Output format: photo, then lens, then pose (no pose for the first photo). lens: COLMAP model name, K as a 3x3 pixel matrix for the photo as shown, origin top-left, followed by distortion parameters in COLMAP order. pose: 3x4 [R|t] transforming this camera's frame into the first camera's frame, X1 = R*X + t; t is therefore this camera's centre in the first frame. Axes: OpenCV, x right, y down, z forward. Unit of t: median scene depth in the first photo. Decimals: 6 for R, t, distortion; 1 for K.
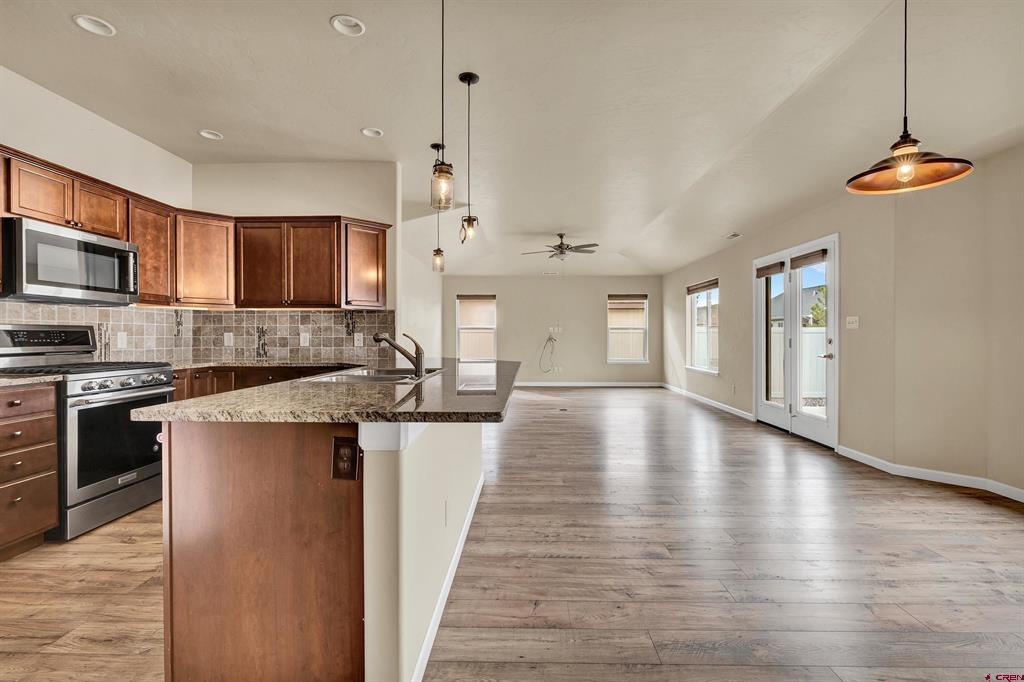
lens RADIAL K [[473.2, 0, 515.0], [0, 473.2, 340.6], [0, 0, 1]] dist [-0.001076, -0.000163]
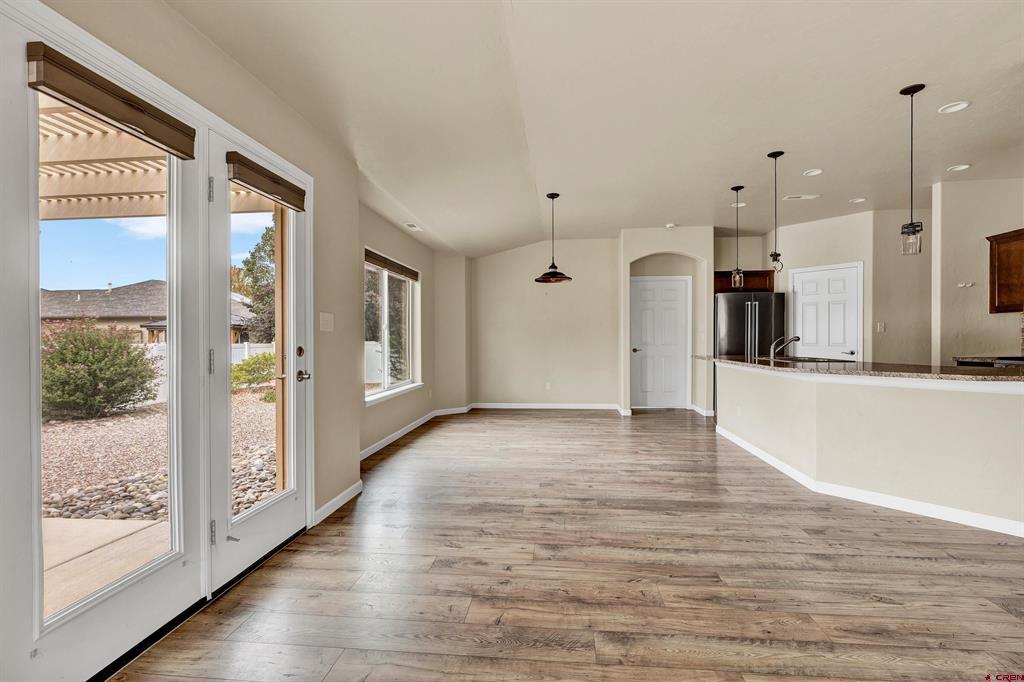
lens RADIAL K [[527.4, 0, 550.9], [0, 527.4, 339.8], [0, 0, 1]] dist [-0.001818, -0.000469]
pose [[-0.997146, 0.002877, 0.075444, 0.448672], [0.003732, 0.999930, 0.011189, -0.022288], [-0.075407, 0.011439, -0.997087, 2.471539]]
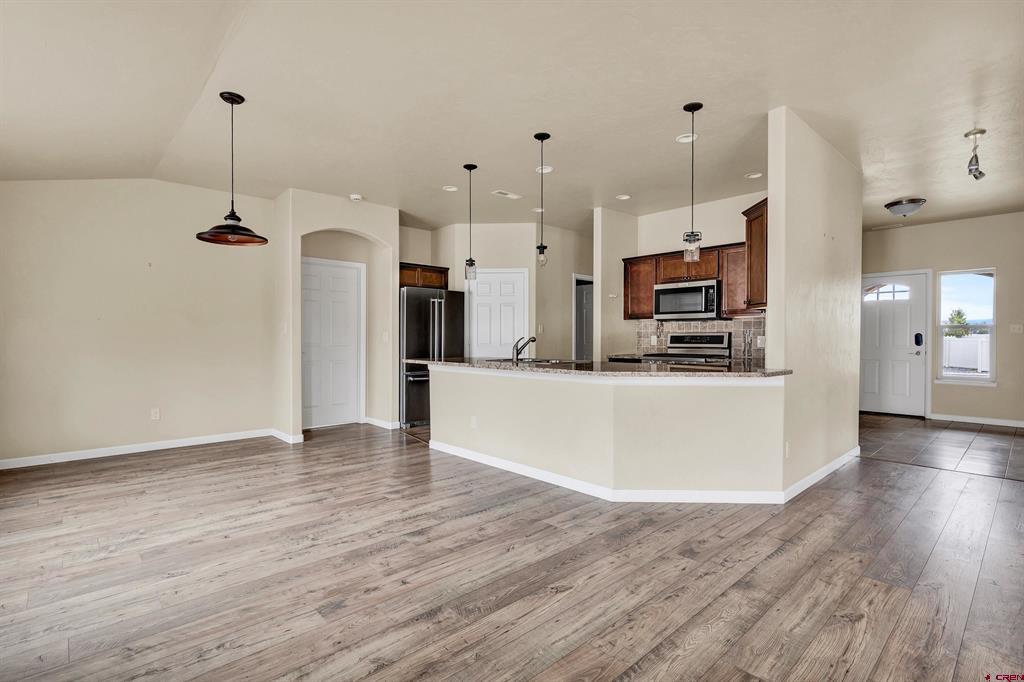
lens RADIAL K [[479.9, 0, 501.2], [0, 479.9, 341.8], [0, 0, 1]] dist [-0.003087, -0.000685]
pose [[-0.725314, 0.003517, -0.688409, 0.834819], [-0.008126, 0.999874, 0.013670, -0.015872], [0.688370, 0.015509, -0.725194, 1.791066]]
